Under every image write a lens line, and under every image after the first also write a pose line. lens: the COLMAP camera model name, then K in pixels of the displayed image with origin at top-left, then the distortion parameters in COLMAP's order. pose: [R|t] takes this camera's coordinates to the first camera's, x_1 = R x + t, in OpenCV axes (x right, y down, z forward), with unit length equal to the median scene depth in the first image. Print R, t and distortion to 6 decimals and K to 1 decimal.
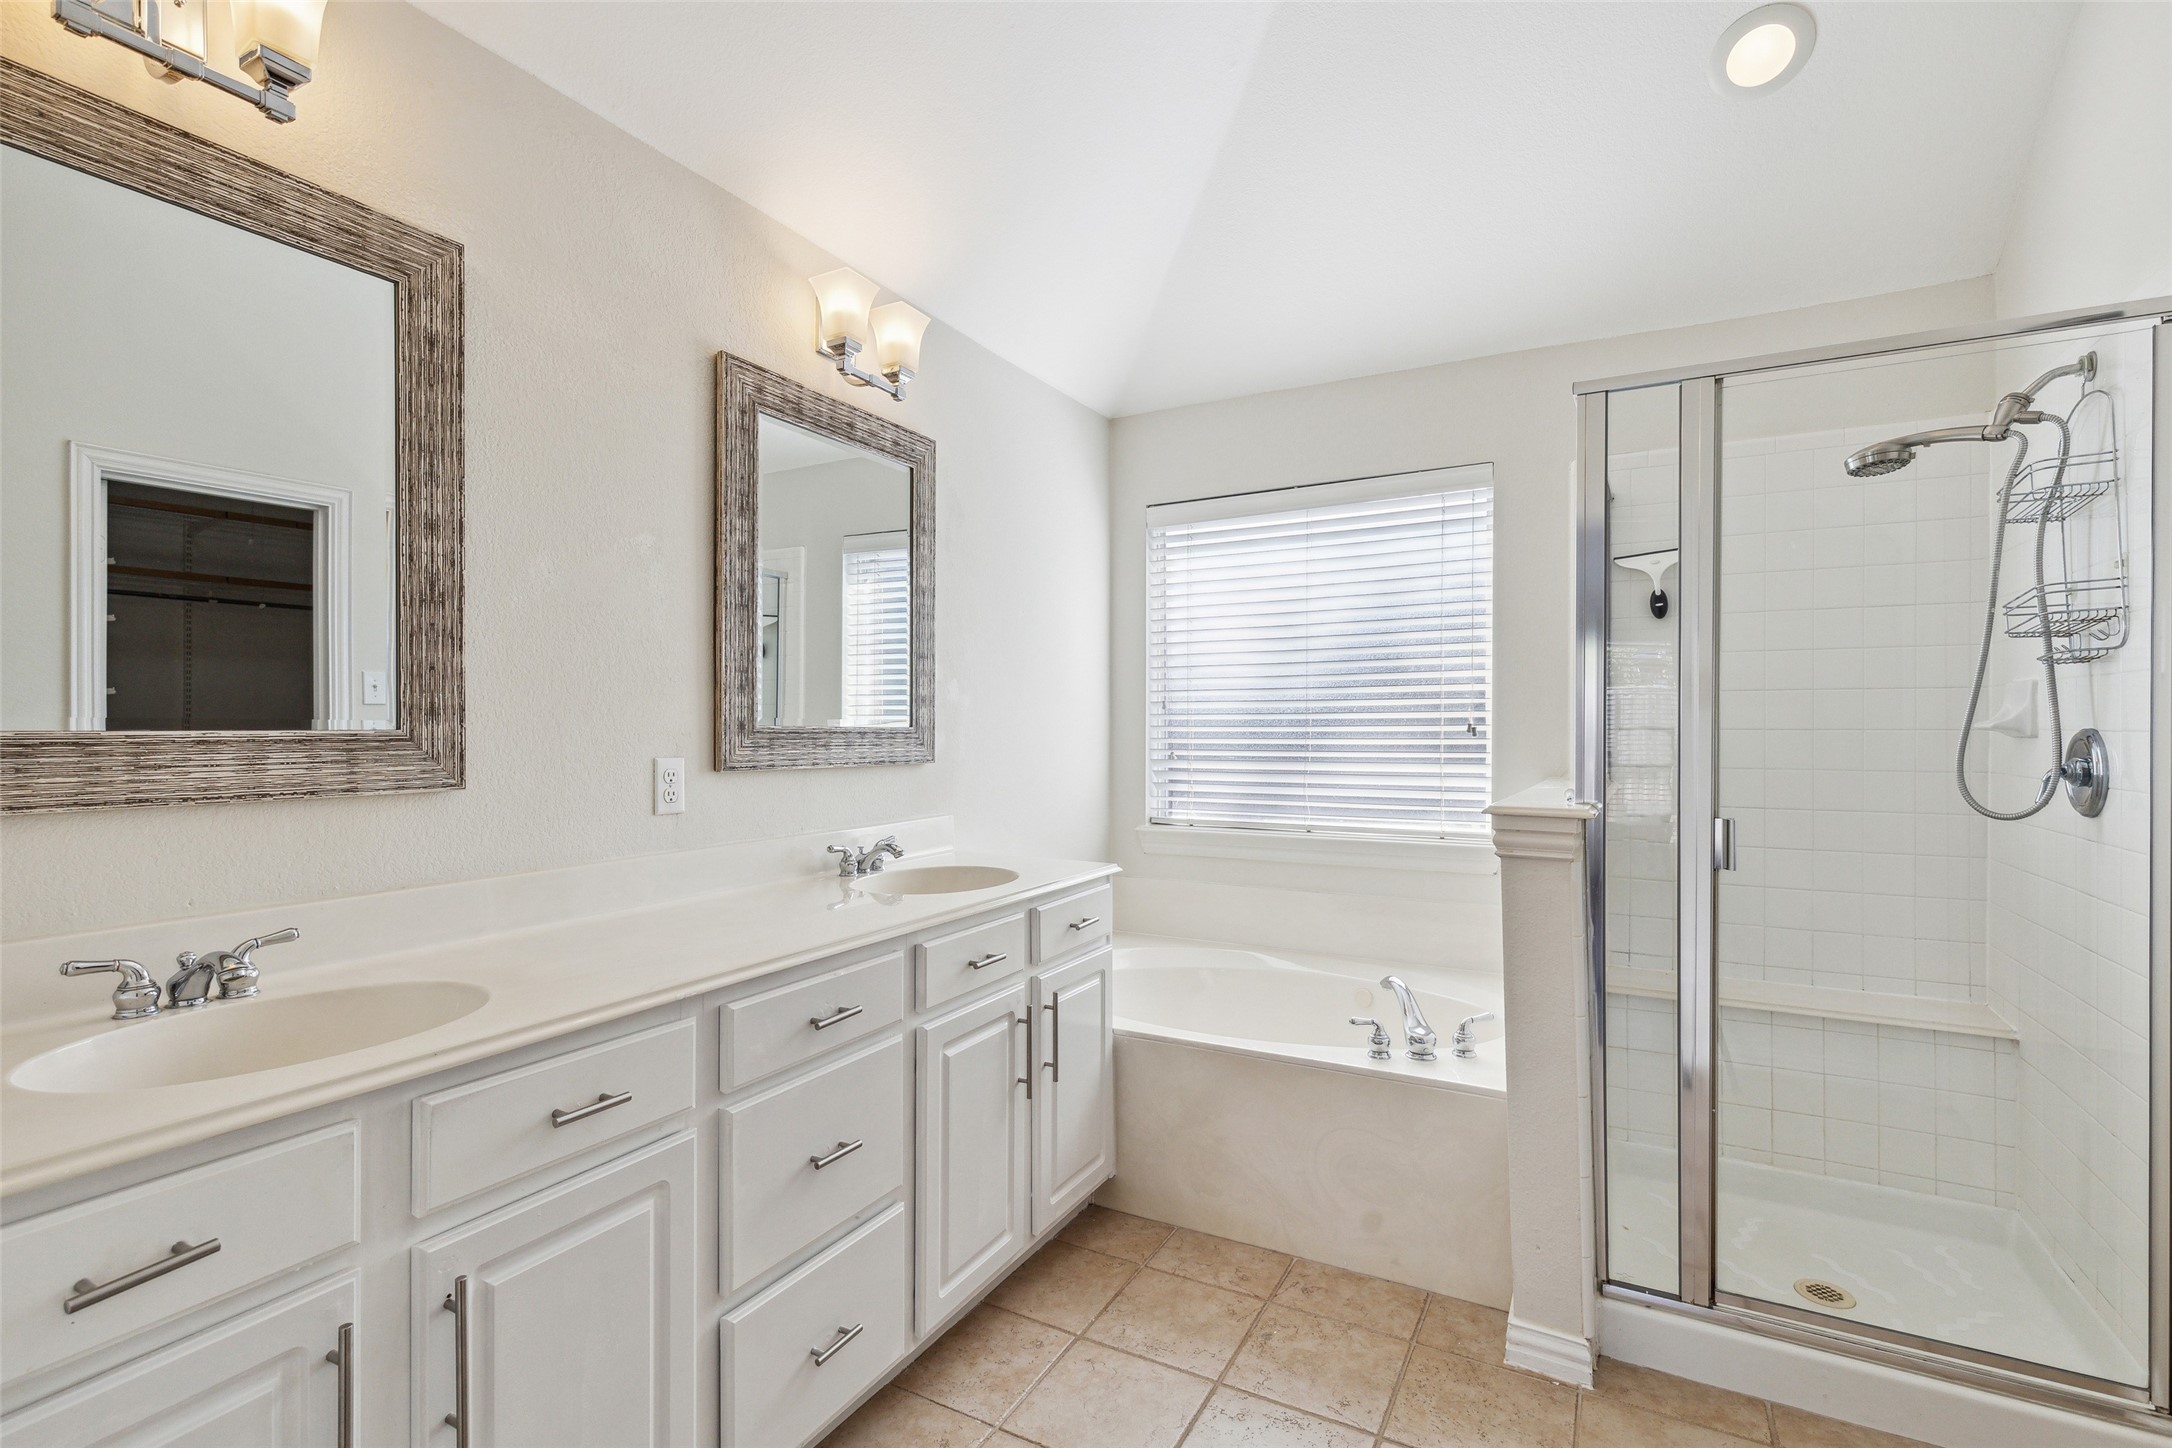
lens RADIAL K [[1013.1, 0, 1073.3], [0, 1013.1, 730.2], [0, 0, 1]] dist [0.010340, -0.001608]
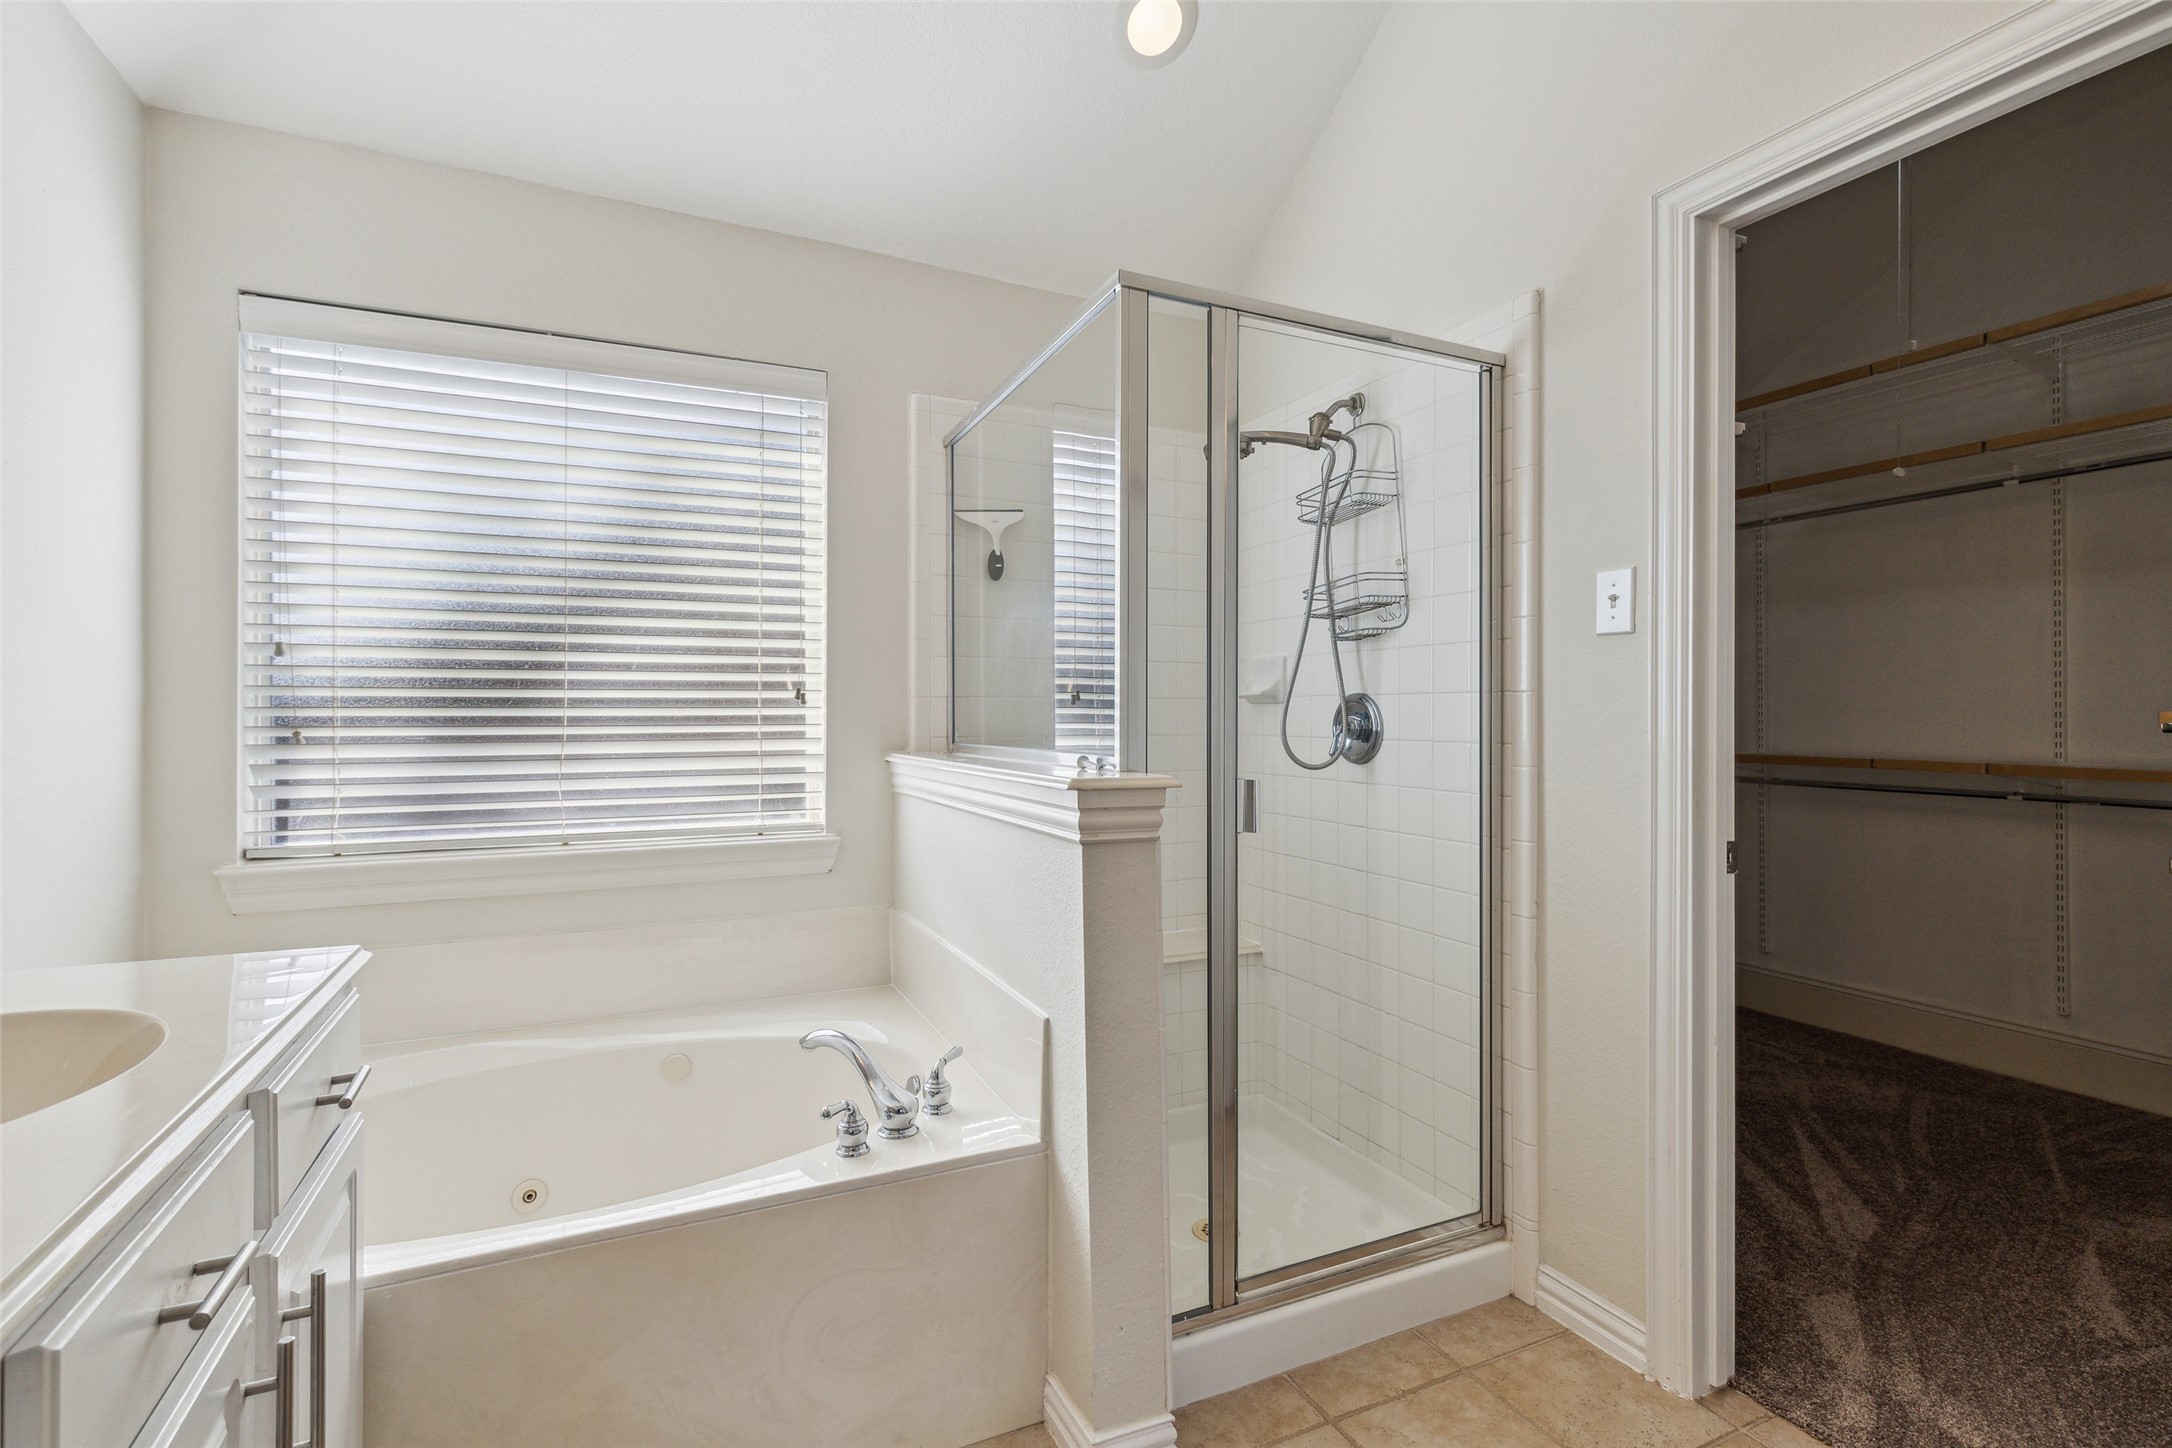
lens RADIAL K [[1013.1, 0, 1095.1], [0, 1013.1, 709.7], [0, 0, 1]] dist [0.010340, -0.001608]
pose [[0.580266, 0.002936, 0.814422, -0.184647], [0.003320, 0.999977, -0.005971, 0.023144], [-0.814420, 0.006168, 0.580243, 0.488875]]
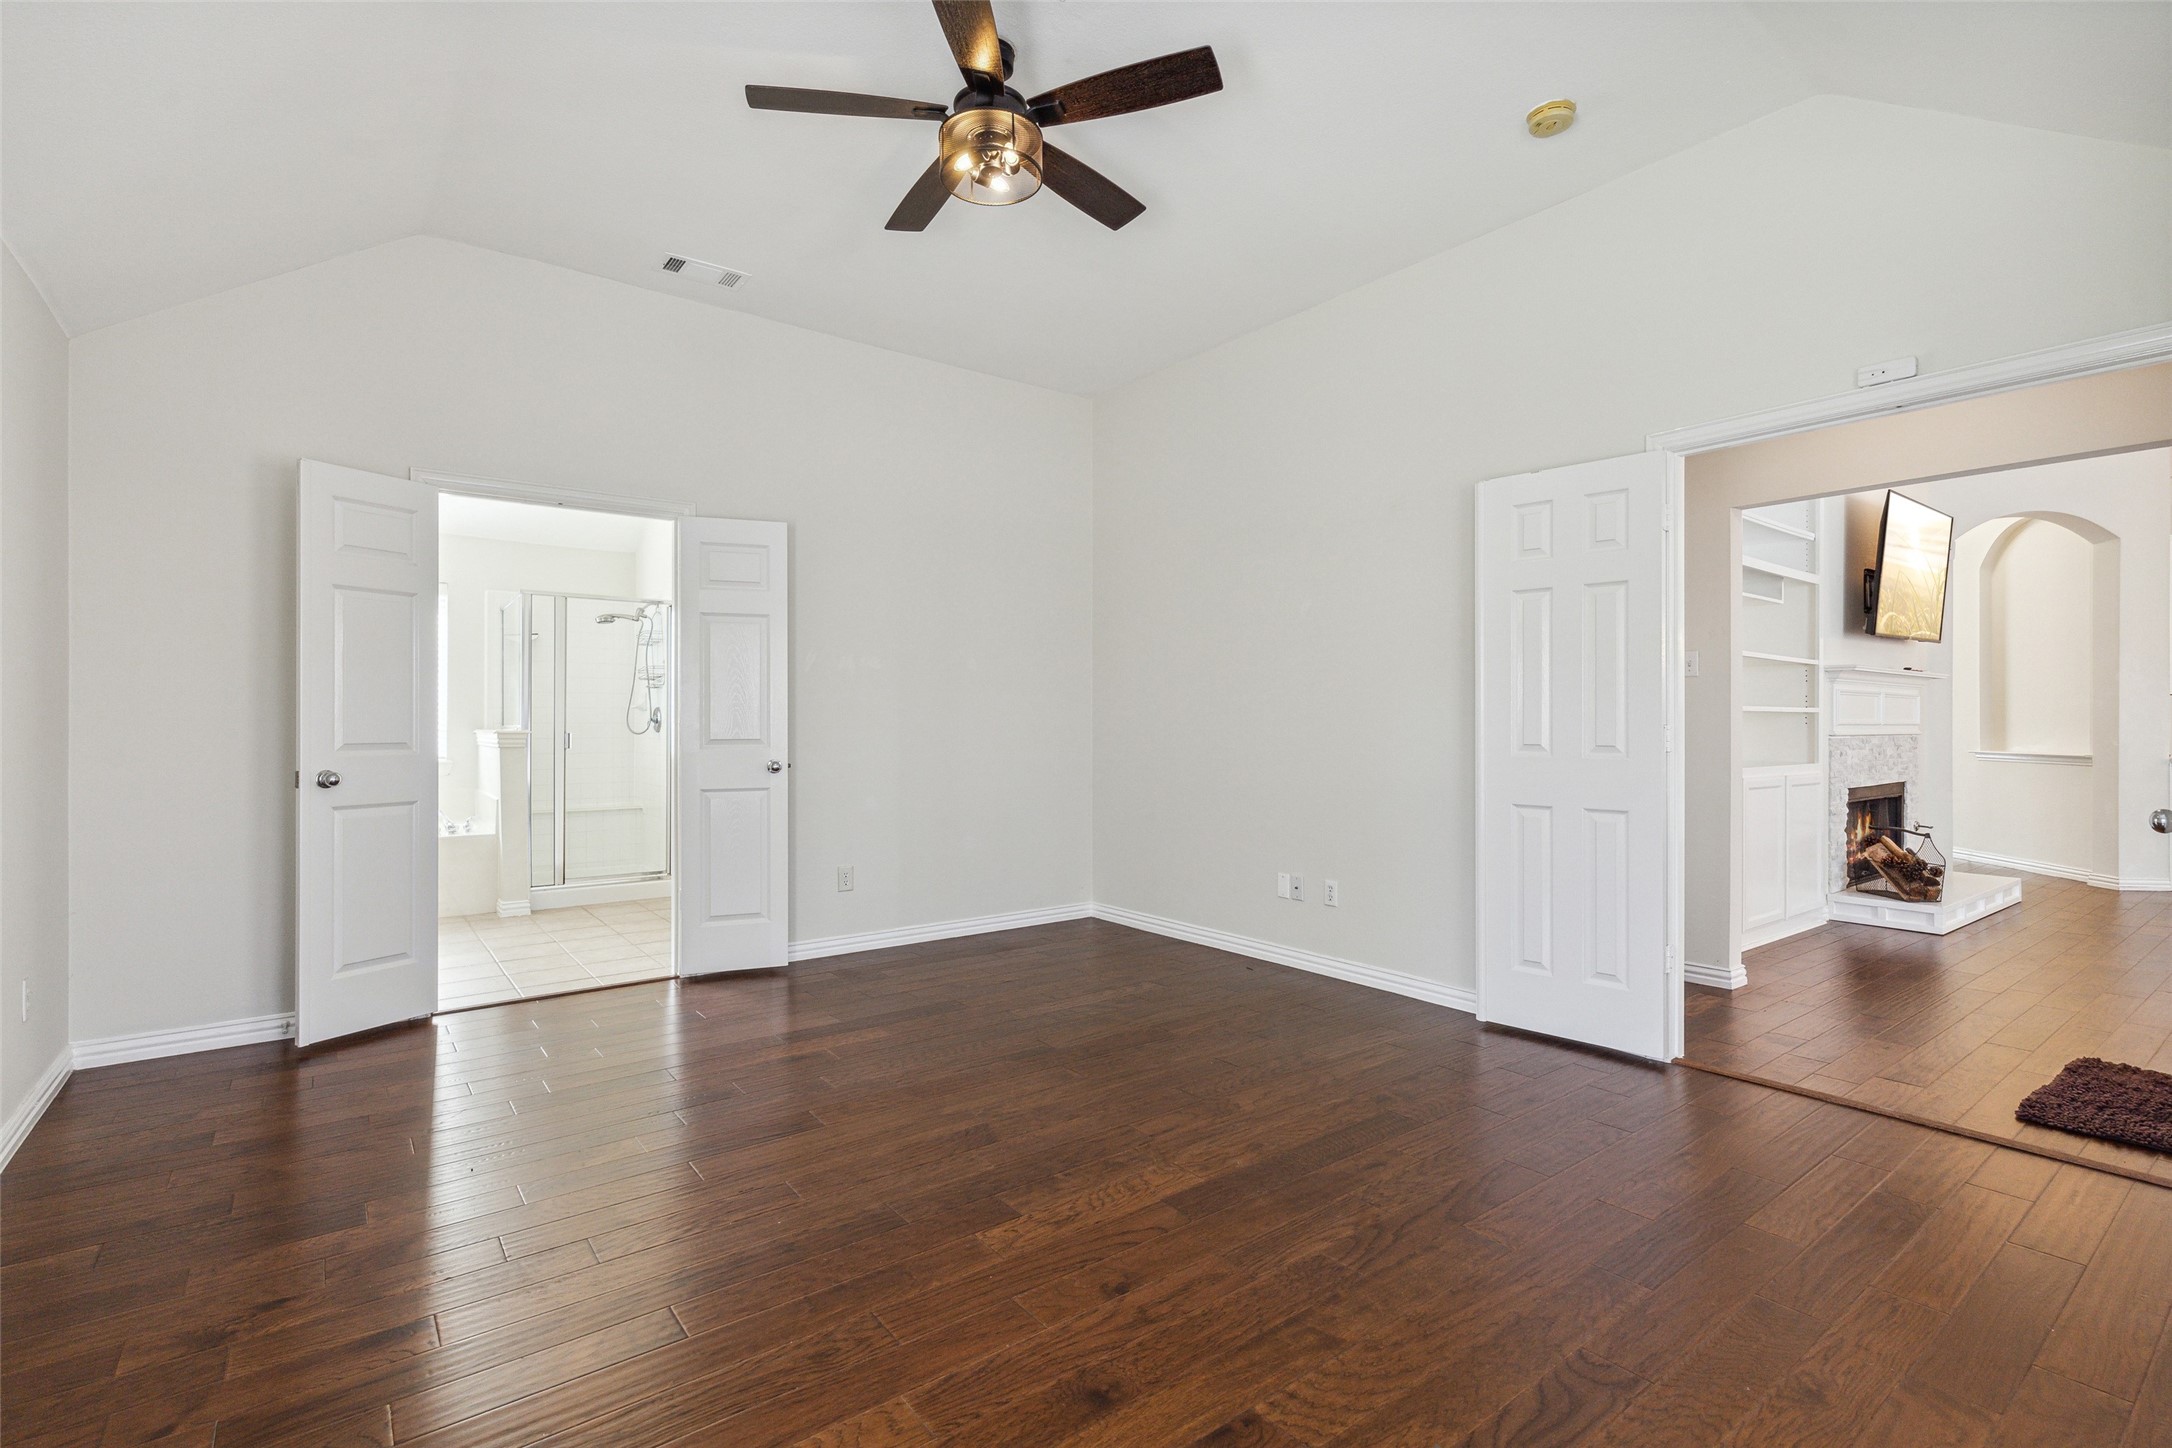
lens RADIAL K [[1013.1, 0, 1091.9], [0, 1013.1, 726.8], [0, 0, 1]] dist [0.010340, -0.001608]
pose [[0.396032, 0.007010, 0.918210, -1.456844], [-0.001589, 0.999975, -0.006949, 0.078619], [-0.918235, 0.001293, 0.396033, -1.579690]]
